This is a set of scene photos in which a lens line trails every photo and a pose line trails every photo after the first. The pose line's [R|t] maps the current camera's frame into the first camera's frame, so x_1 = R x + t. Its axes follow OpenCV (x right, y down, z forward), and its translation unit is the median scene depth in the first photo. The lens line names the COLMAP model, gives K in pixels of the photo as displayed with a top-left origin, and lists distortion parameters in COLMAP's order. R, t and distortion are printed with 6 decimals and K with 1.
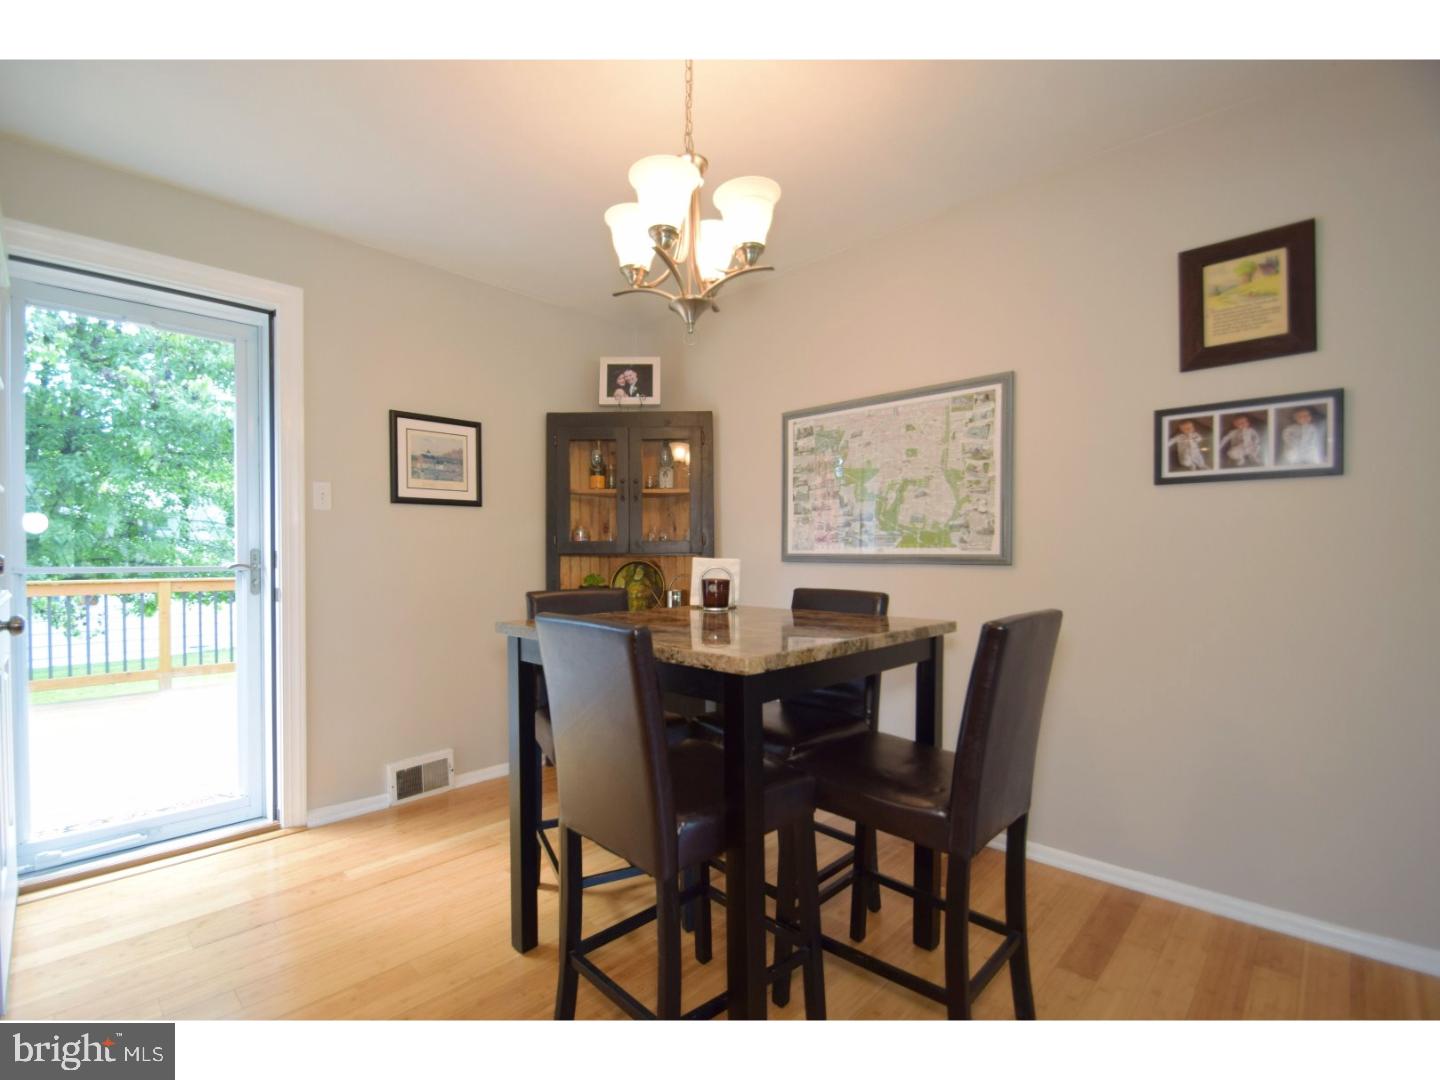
lens RADIAL K [[660.9, 0, 678.2], [0, 660.9, 559.3], [0, 0, 1]] dist [0.000876, -0.006928]
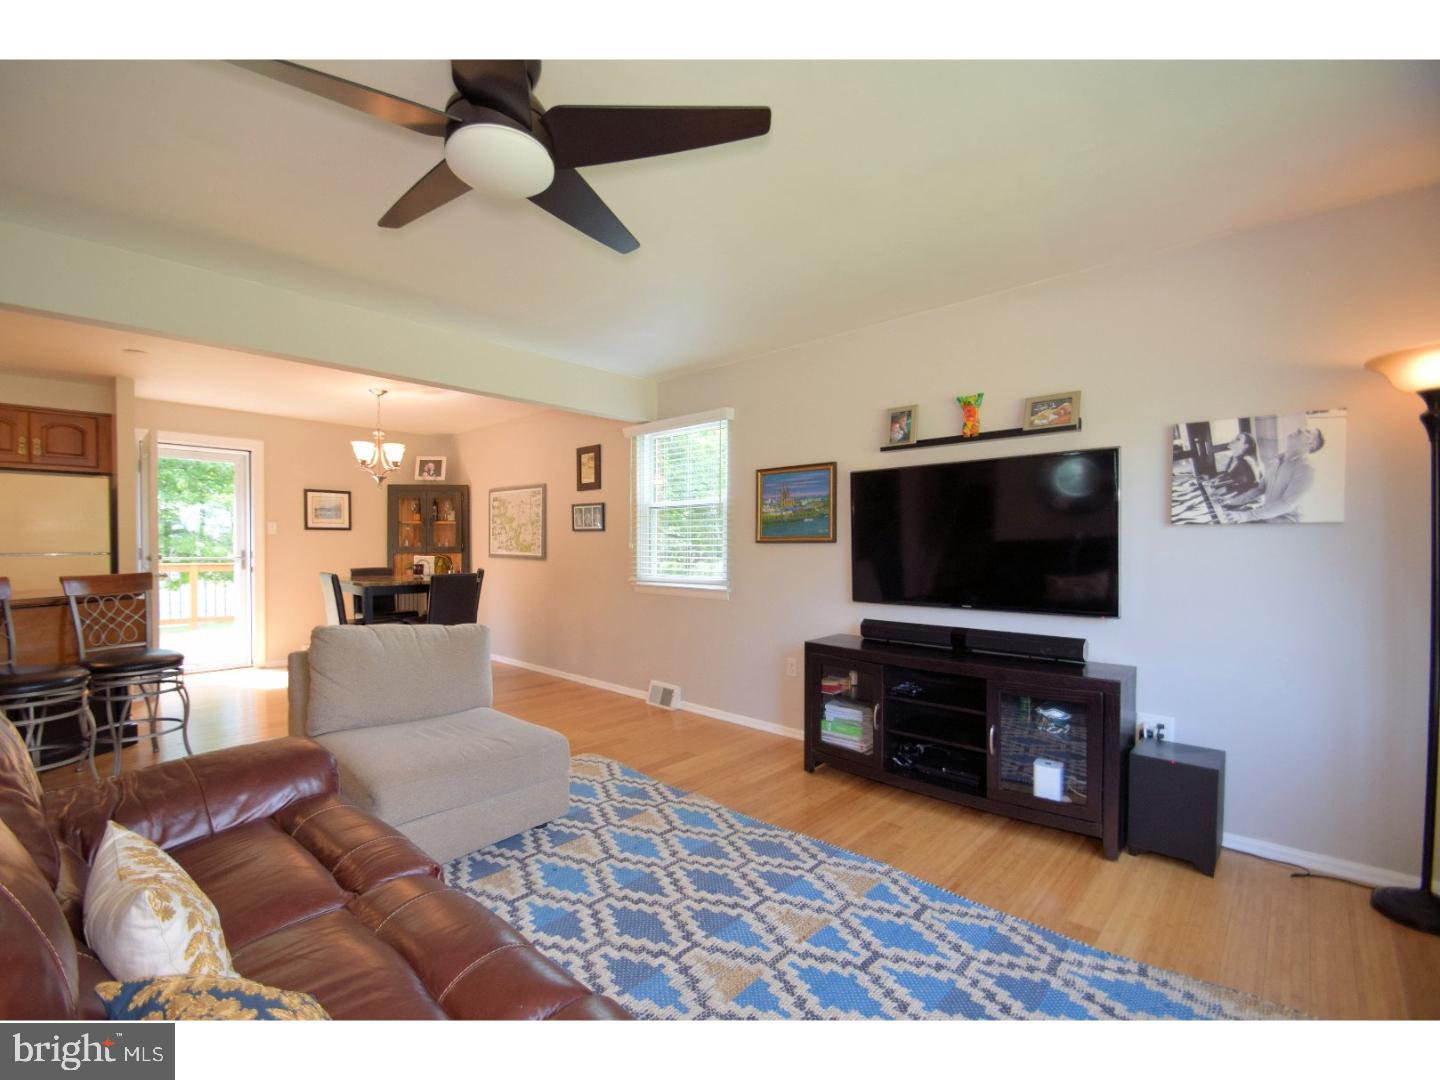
lens RADIAL K [[631.5, 0, 684.2], [0, 631.5, 558.3], [0, 0, 1]] dist [0.013092, -0.016111]
pose [[0.999798, 0.008101, 0.018405, 0.761300], [-0.008332, 0.999887, 0.012511, -0.023944], [-0.018301, -0.012662, 0.999752, -1.099458]]
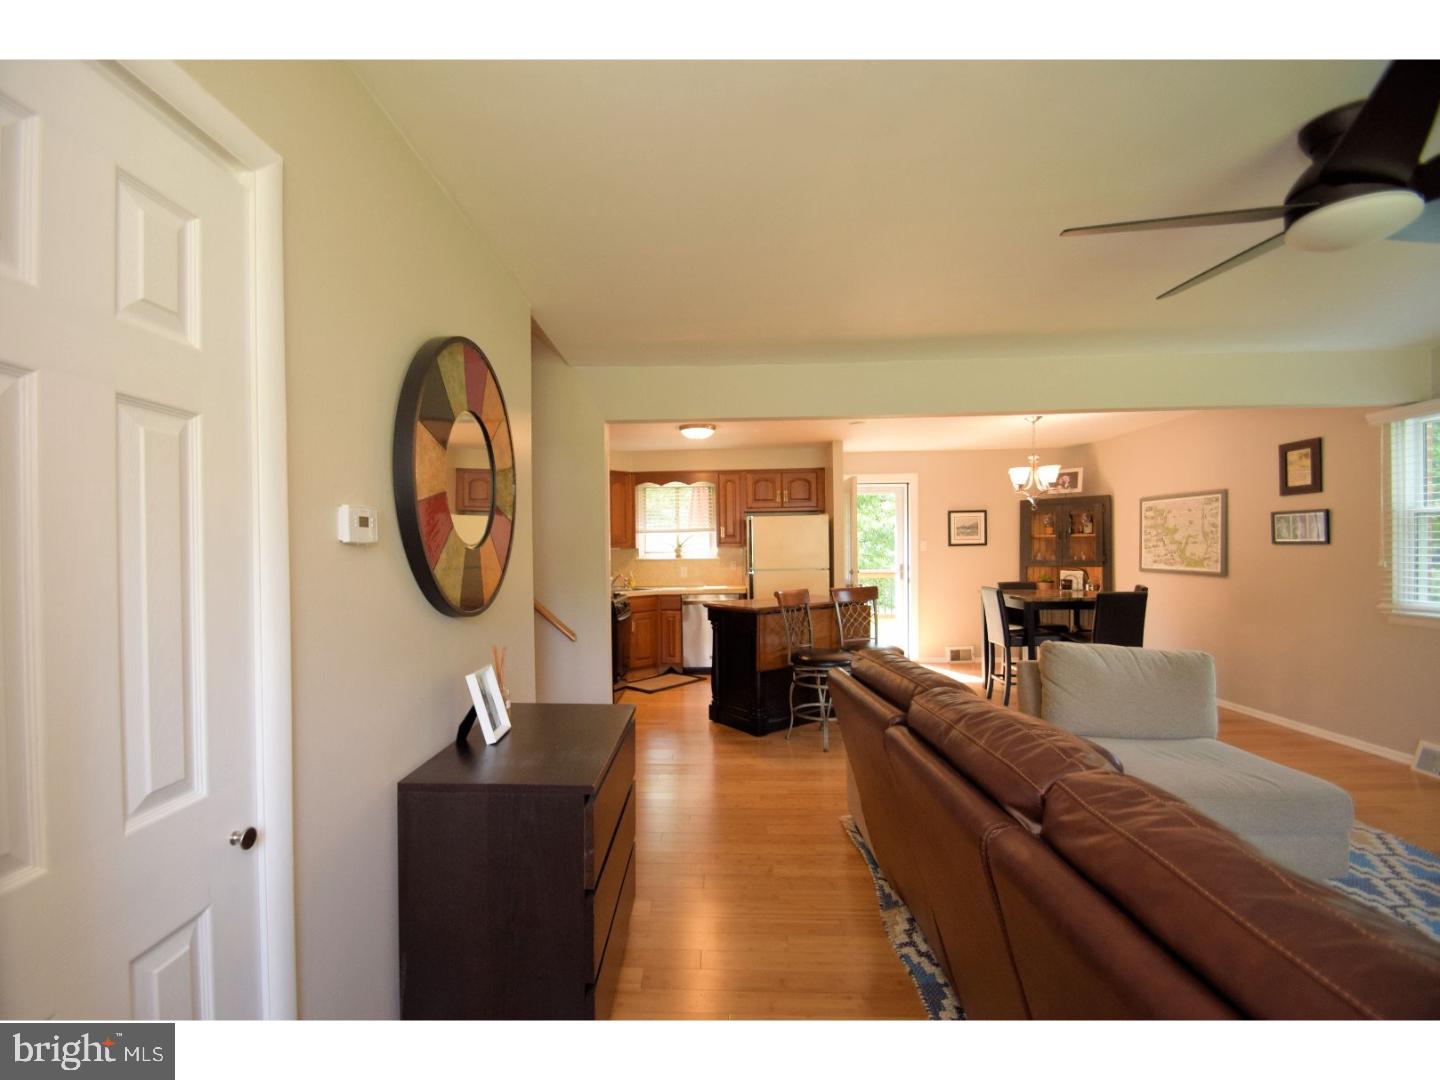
lens RADIAL K [[631.5, 0, 684.2], [0, 631.5, 558.3], [0, 0, 1]] dist [0.013092, -0.016111]
pose [[0.680938, 0.004519, -0.732327, 0.625303], [0.003888, 0.999945, 0.009786, -0.061631], [0.732331, -0.009511, 0.680882, -1.338712]]
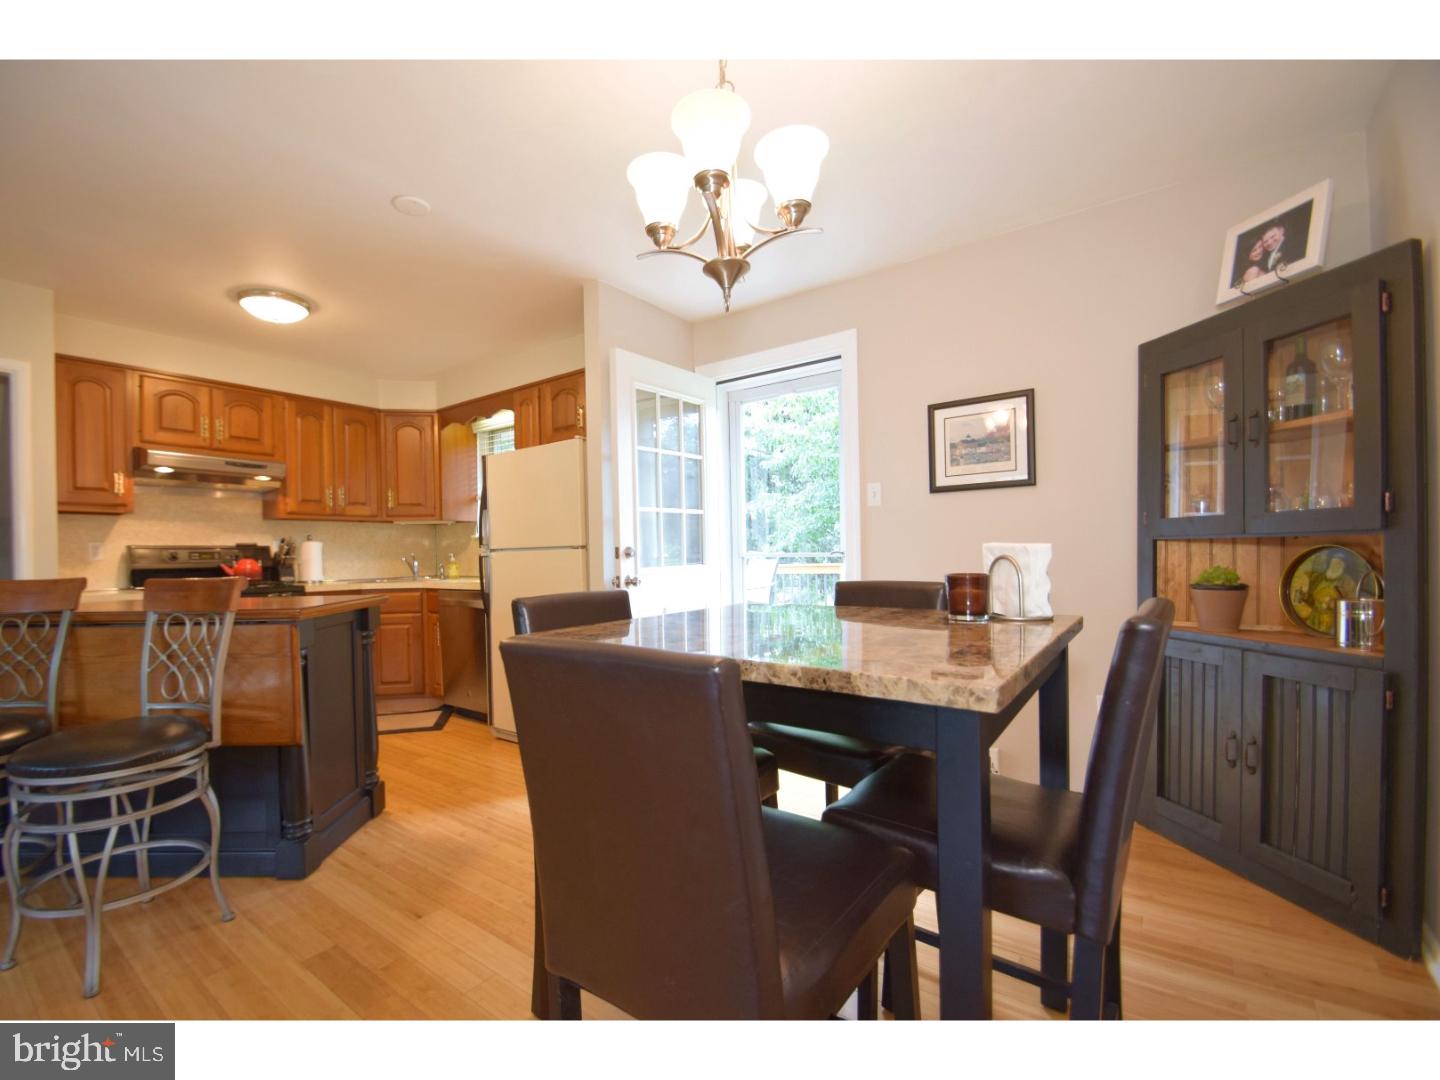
lens RADIAL K [[631.5, 0, 684.2], [0, 631.5, 558.3], [0, 0, 1]] dist [0.013092, -0.016111]
pose [[0.125703, 0.013202, -0.991980, 0.480971], [0.009517, 0.999849, 0.014513, 0.000324], [0.992022, -0.011266, 0.125559, 0.443212]]
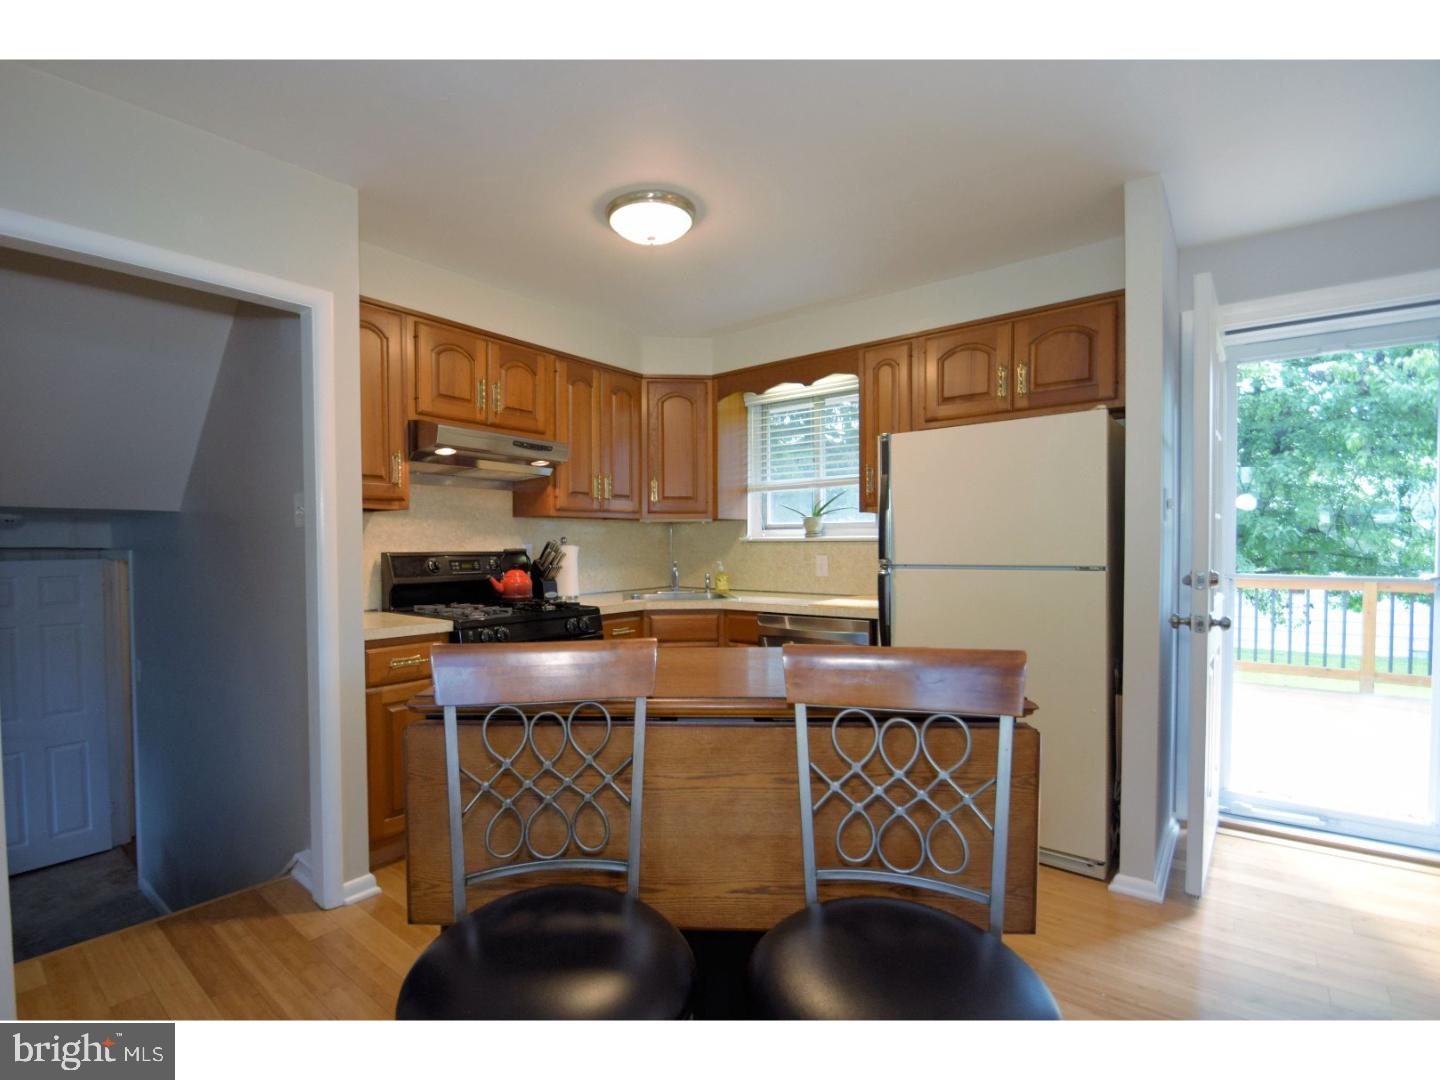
lens RADIAL K [[678.6, 0, 662.2], [0, 678.6, 560.1], [0, 0, 1]] dist [-0.031820, -0.000522]
pose [[0.069590, 0.029654, -0.997135, 0.144302], [-0.001623, 0.999560, 0.029613, -0.035299], [0.997574, -0.000443, 0.069608, -0.135990]]
